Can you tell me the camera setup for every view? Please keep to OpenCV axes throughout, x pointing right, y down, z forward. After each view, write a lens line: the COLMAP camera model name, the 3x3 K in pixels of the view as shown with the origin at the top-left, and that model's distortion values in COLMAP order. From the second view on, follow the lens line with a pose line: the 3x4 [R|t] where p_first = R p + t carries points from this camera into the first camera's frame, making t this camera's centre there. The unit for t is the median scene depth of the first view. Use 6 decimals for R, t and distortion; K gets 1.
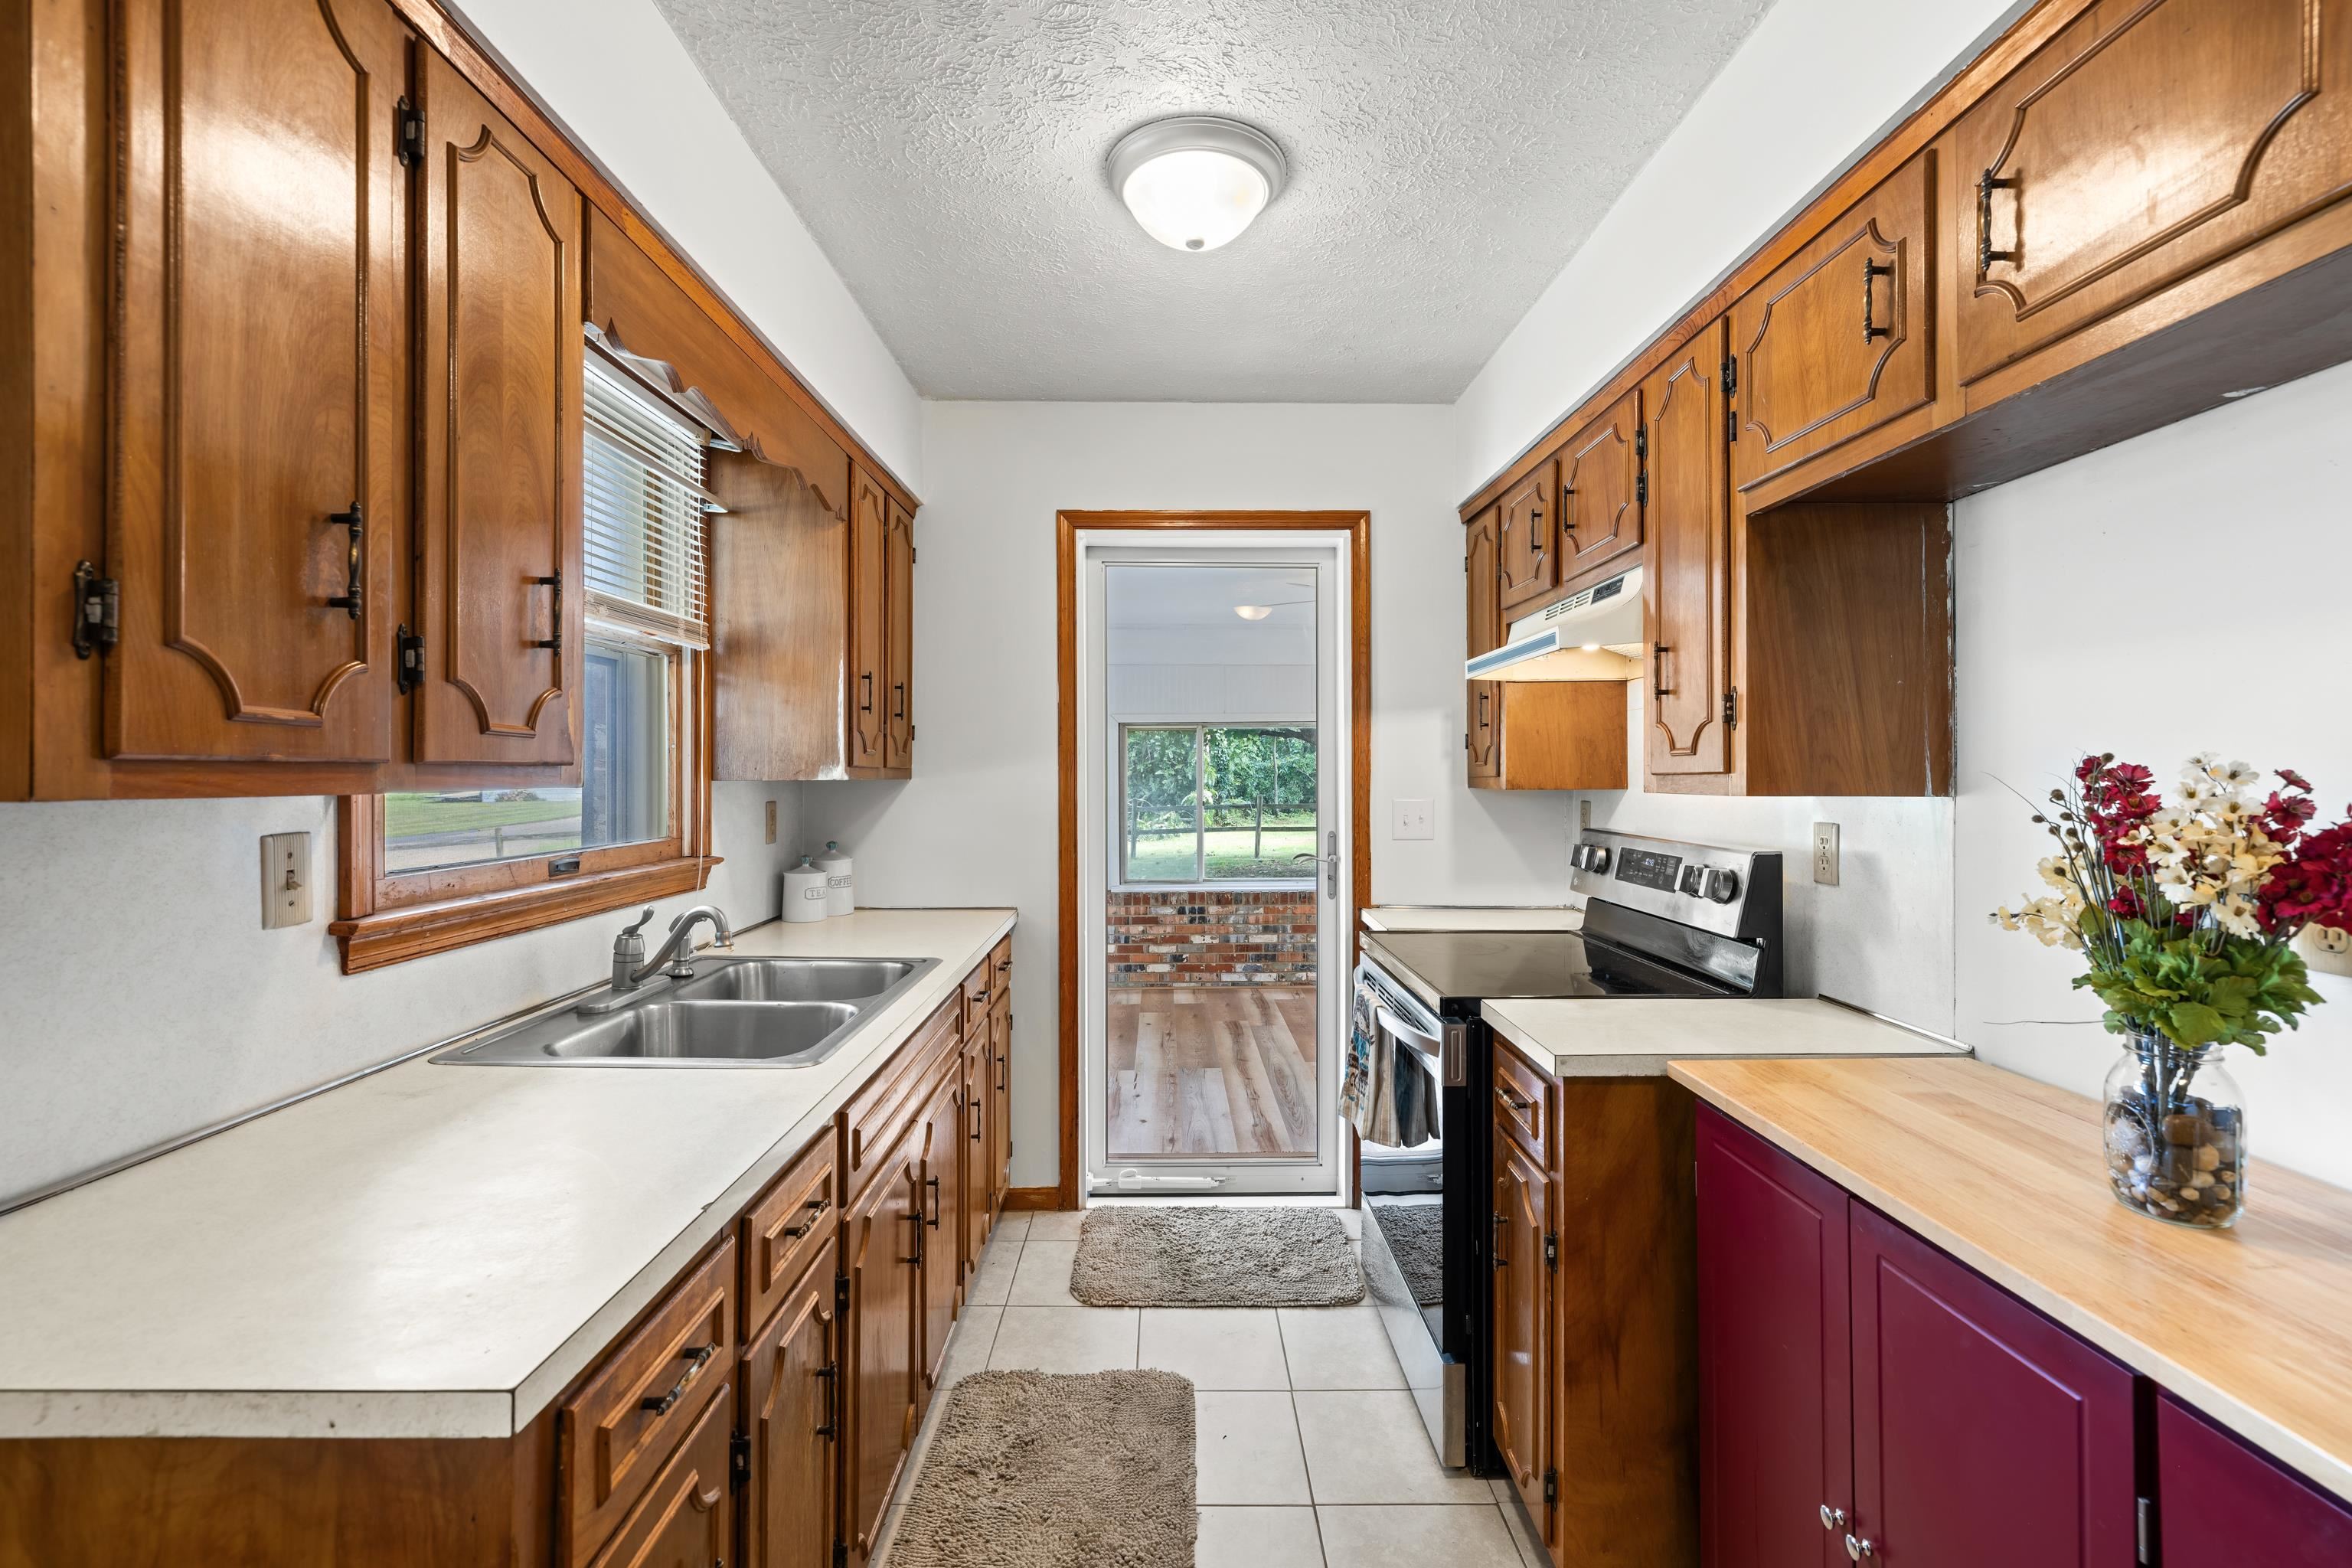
lens RADIAL K [[1004.8, 0, 1176.2], [0, 1004.8, 772.3], [0, 0, 1]] dist [-0.001205, 0.000259]
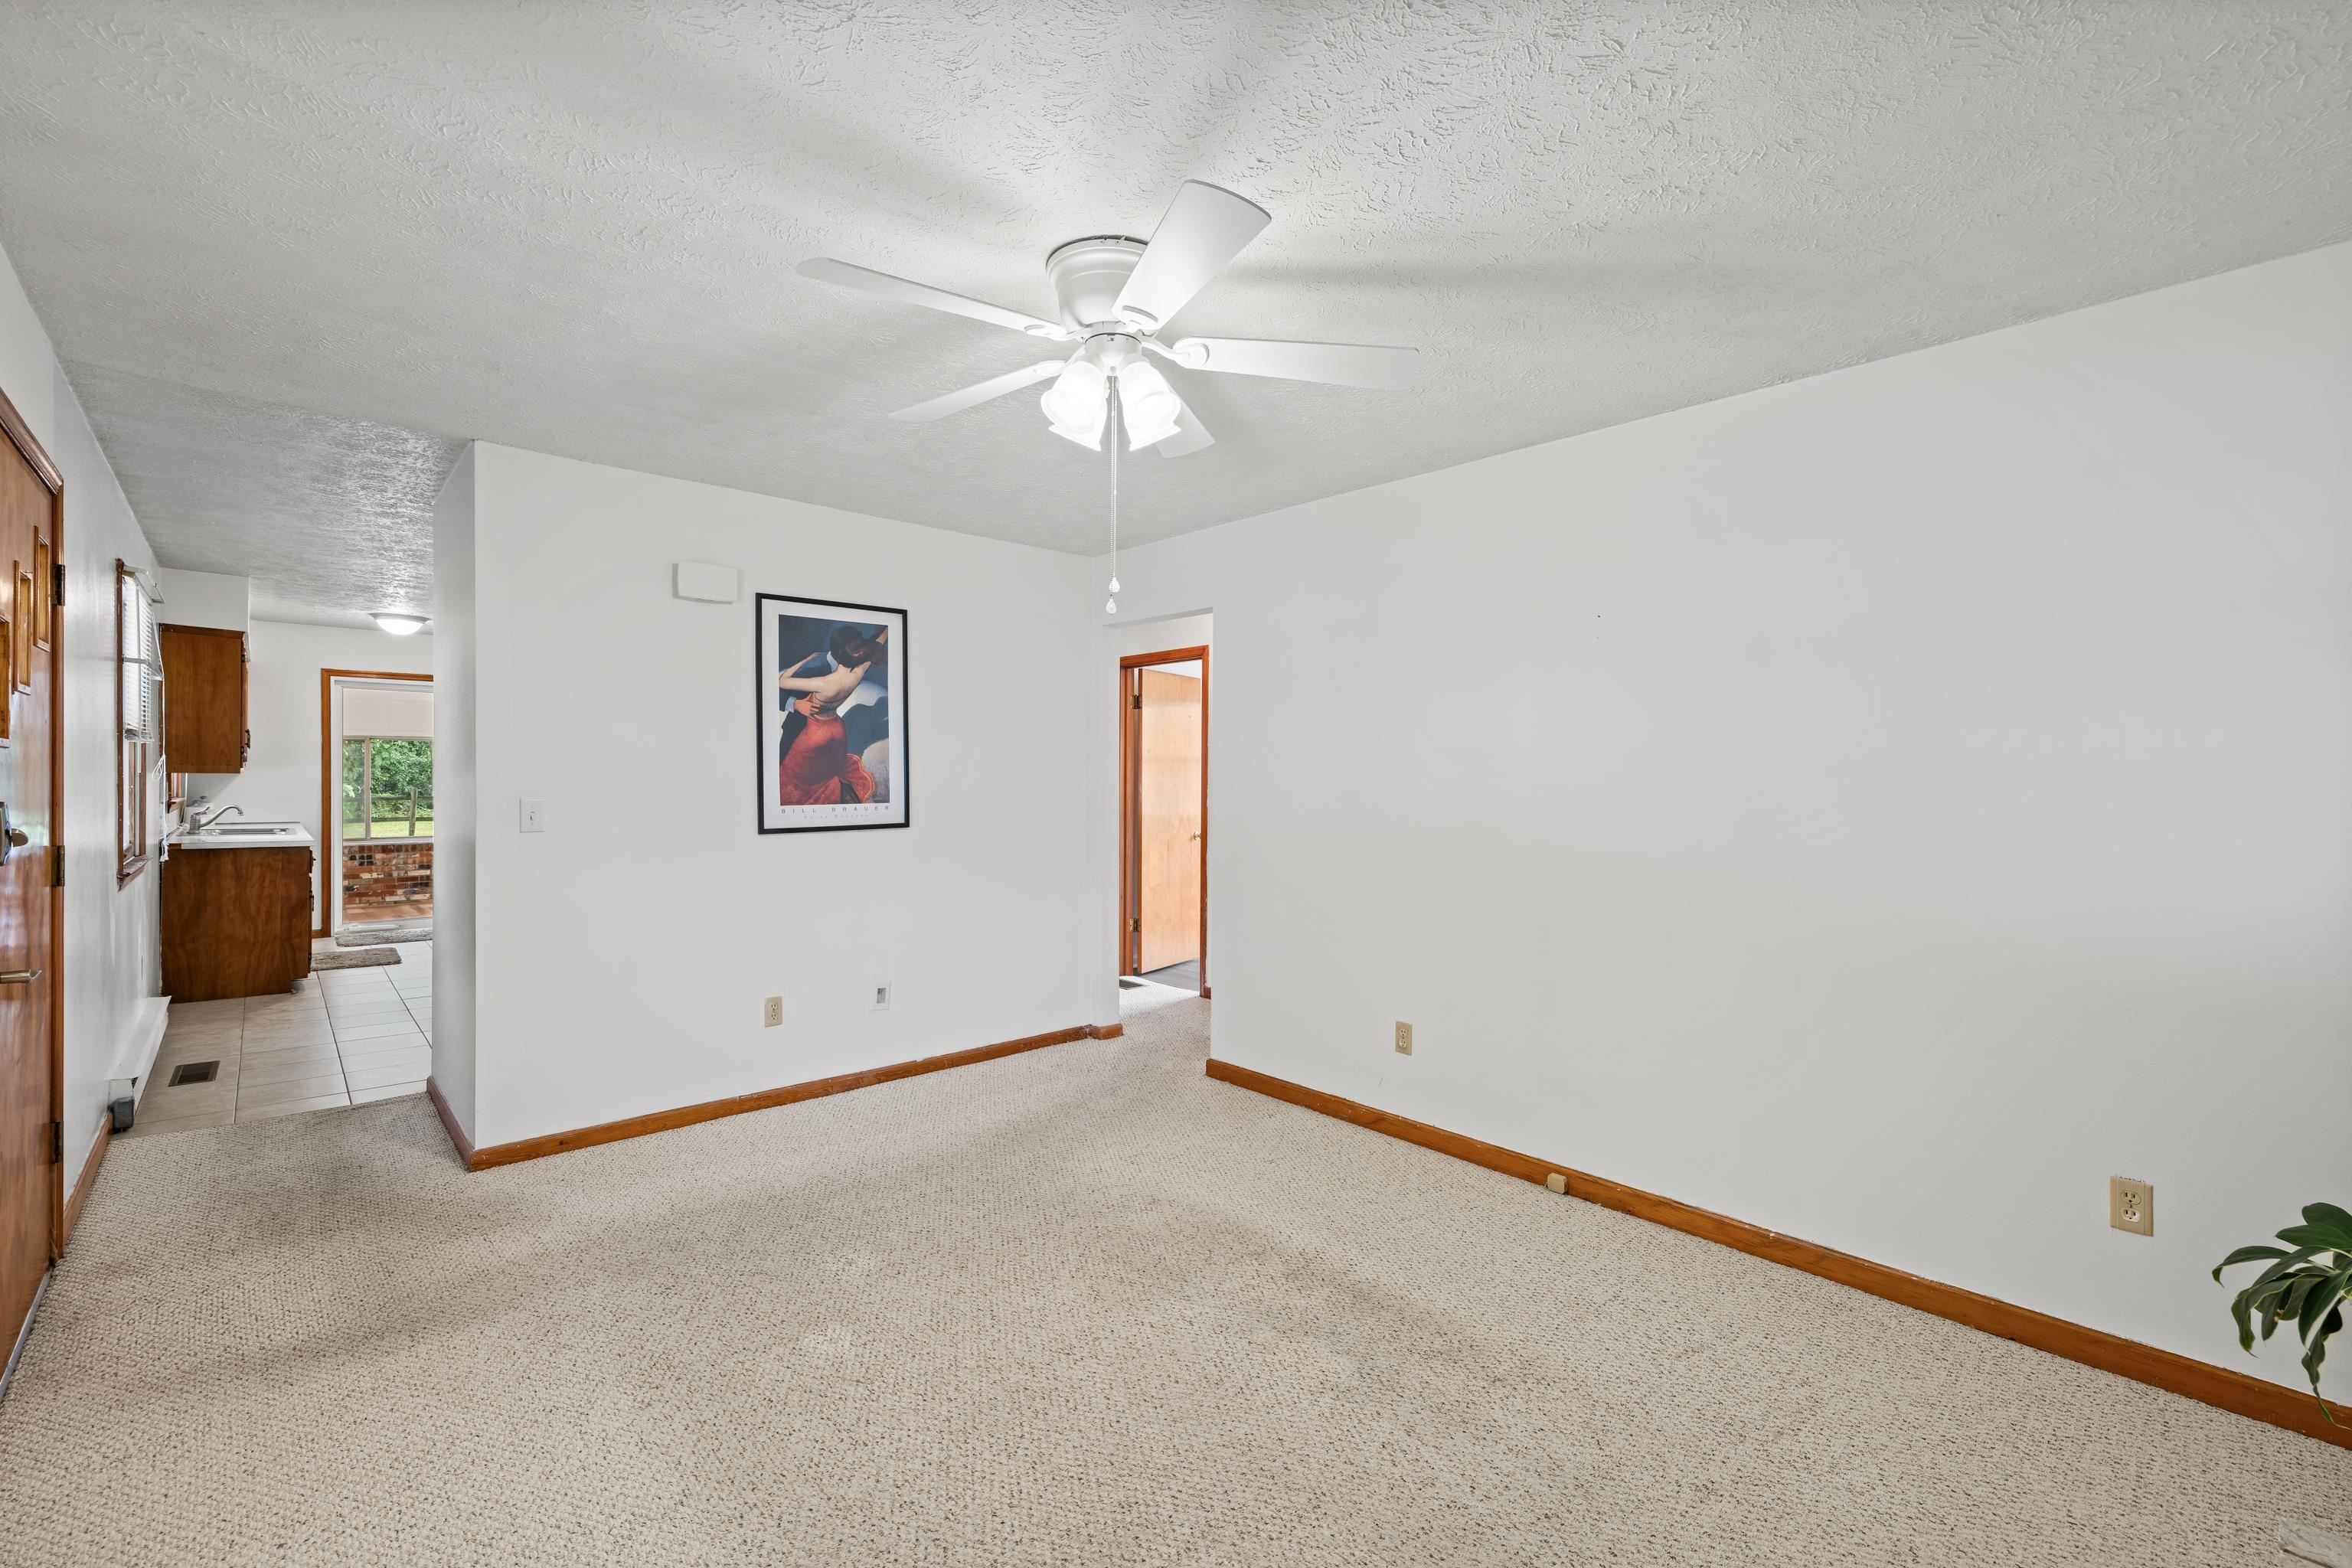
lens RADIAL K [[1004.8, 0, 1177.8], [0, 1004.8, 776.8], [0, 0, 1]] dist [-0.001205, 0.000259]
pose [[0.741721, 0.000196, 0.670709, -0.360346], [-0.005700, 0.999966, 0.006011, -0.013798], [-0.670685, -0.008282, 0.741696, -4.011615]]
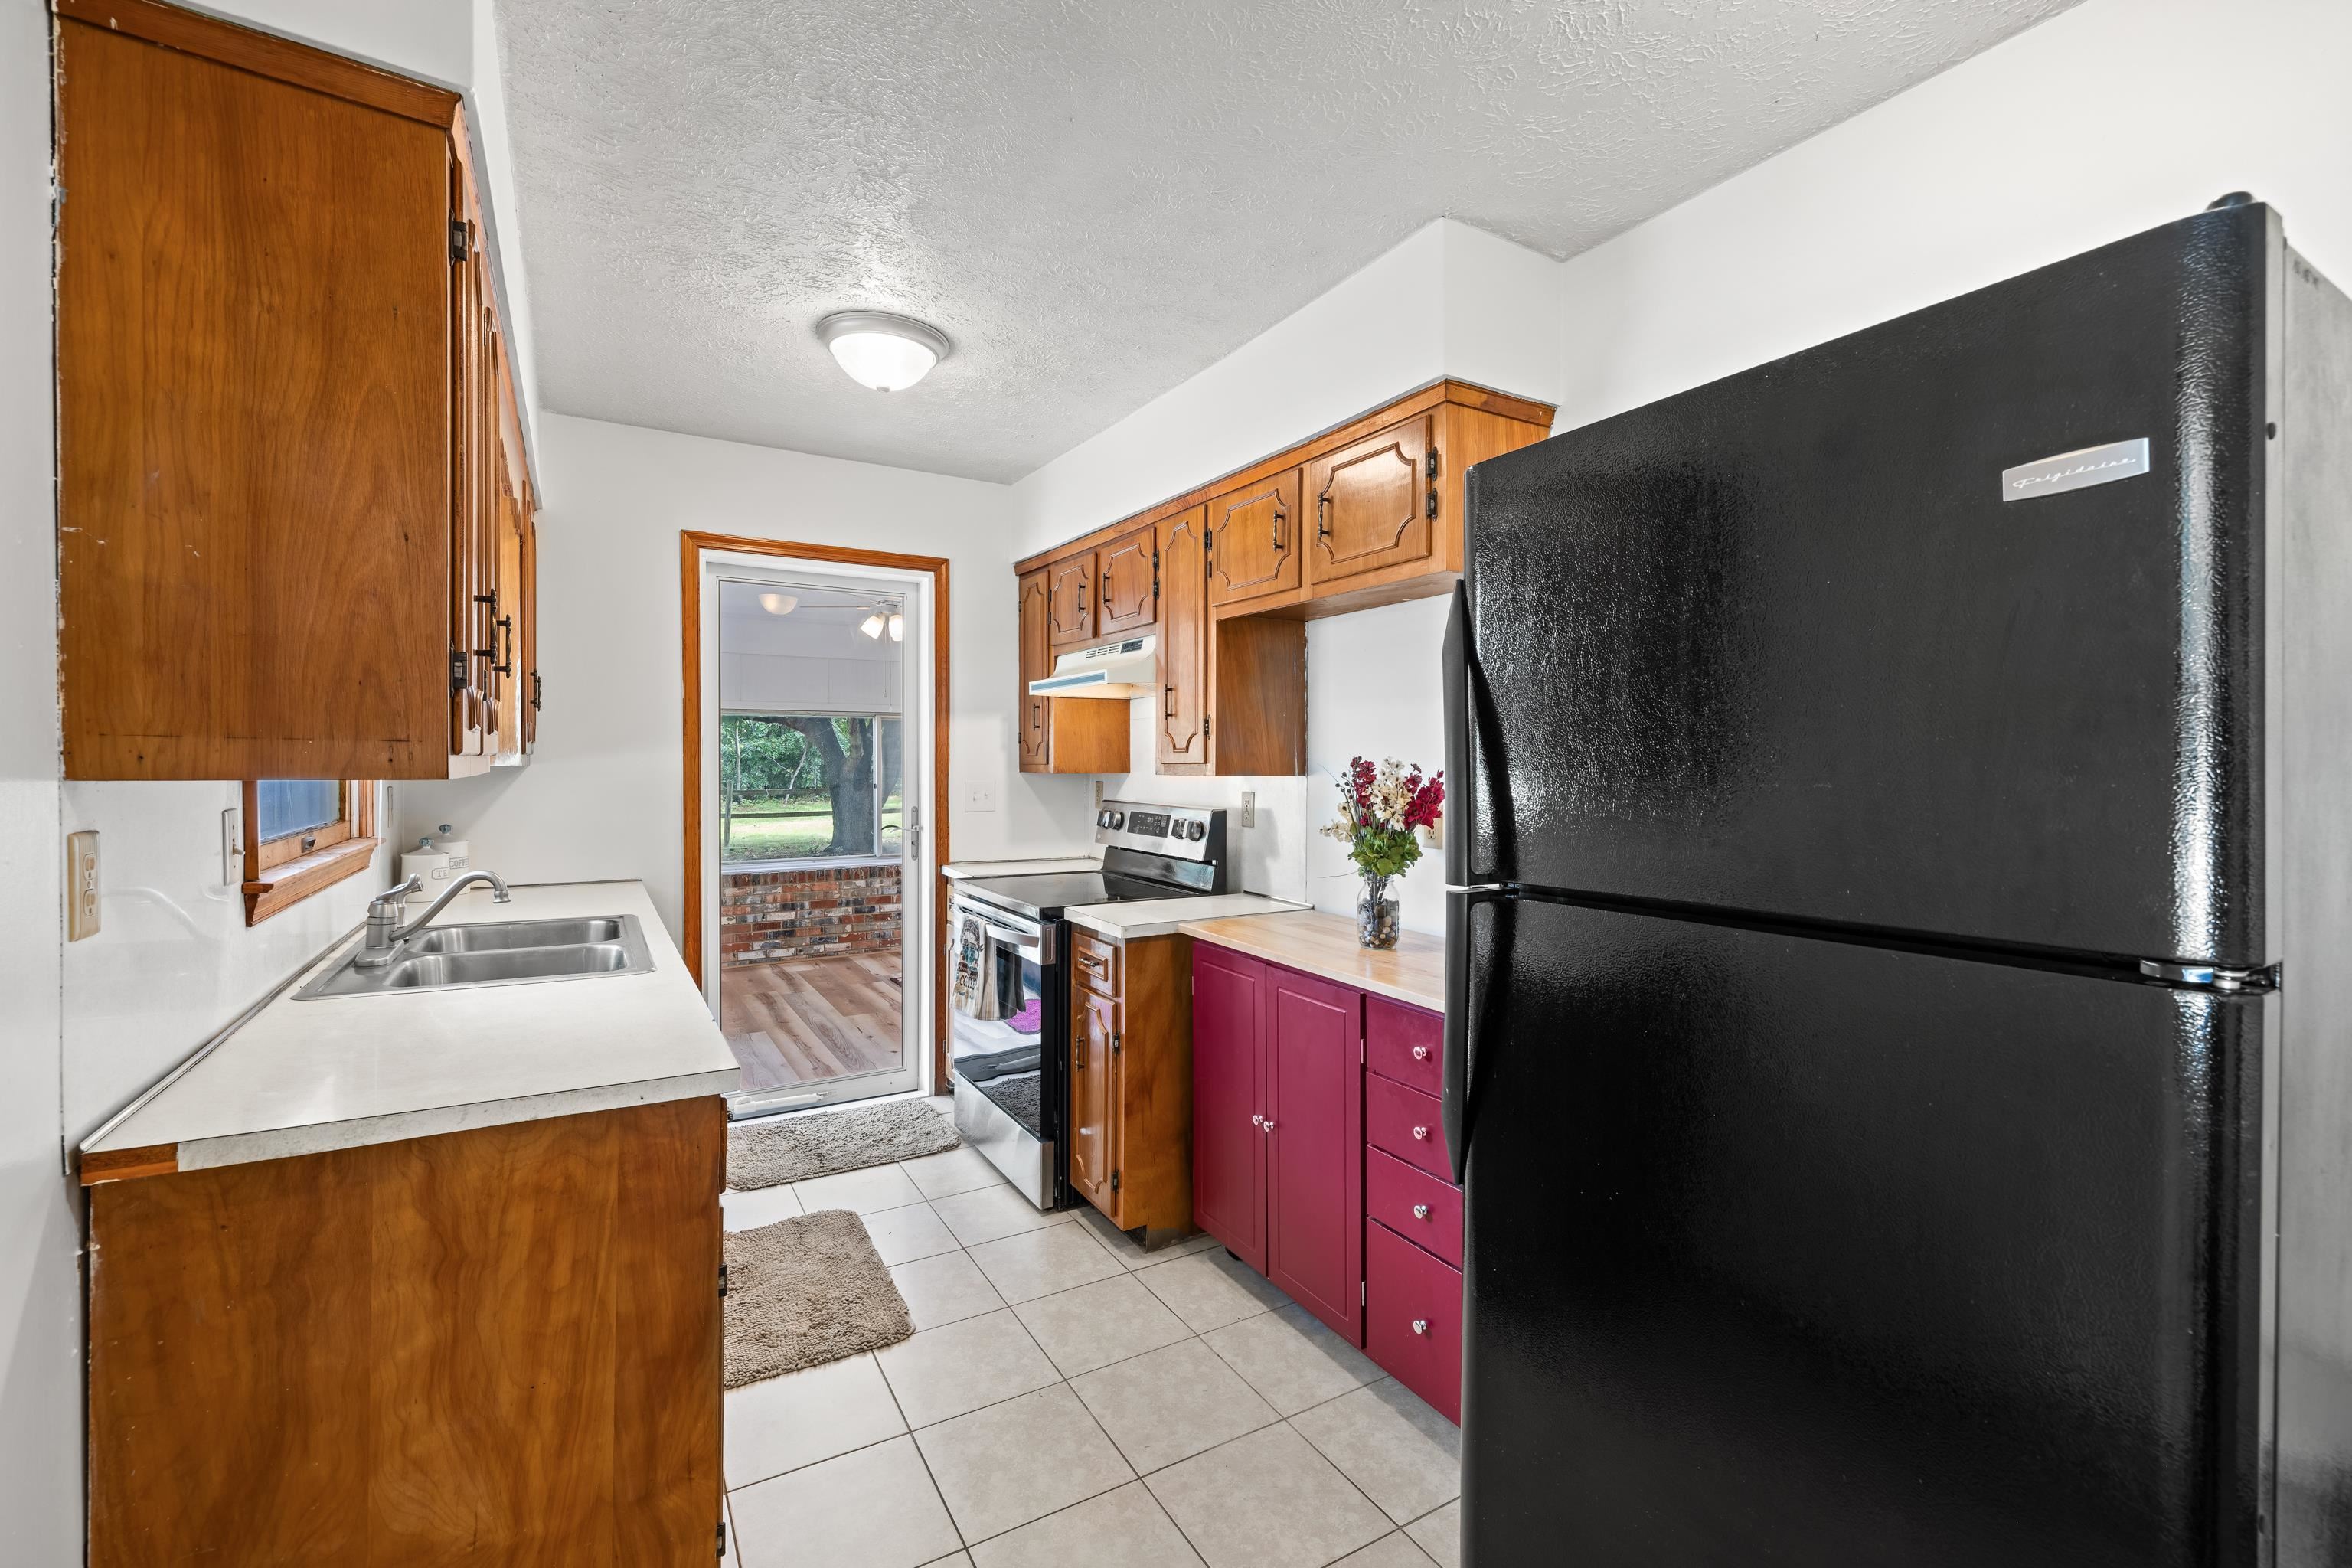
lens RADIAL K [[1004.8, 0, 1166.2], [0, 1004.8, 776.2], [0, 0, 1]] dist [-0.001205, 0.000259]
pose [[0.867675, -0.003717, 0.497118, -0.347446], [-0.005529, 0.999838, 0.017127, -0.005692], [-0.497101, -0.017609, 0.867514, -0.447281]]
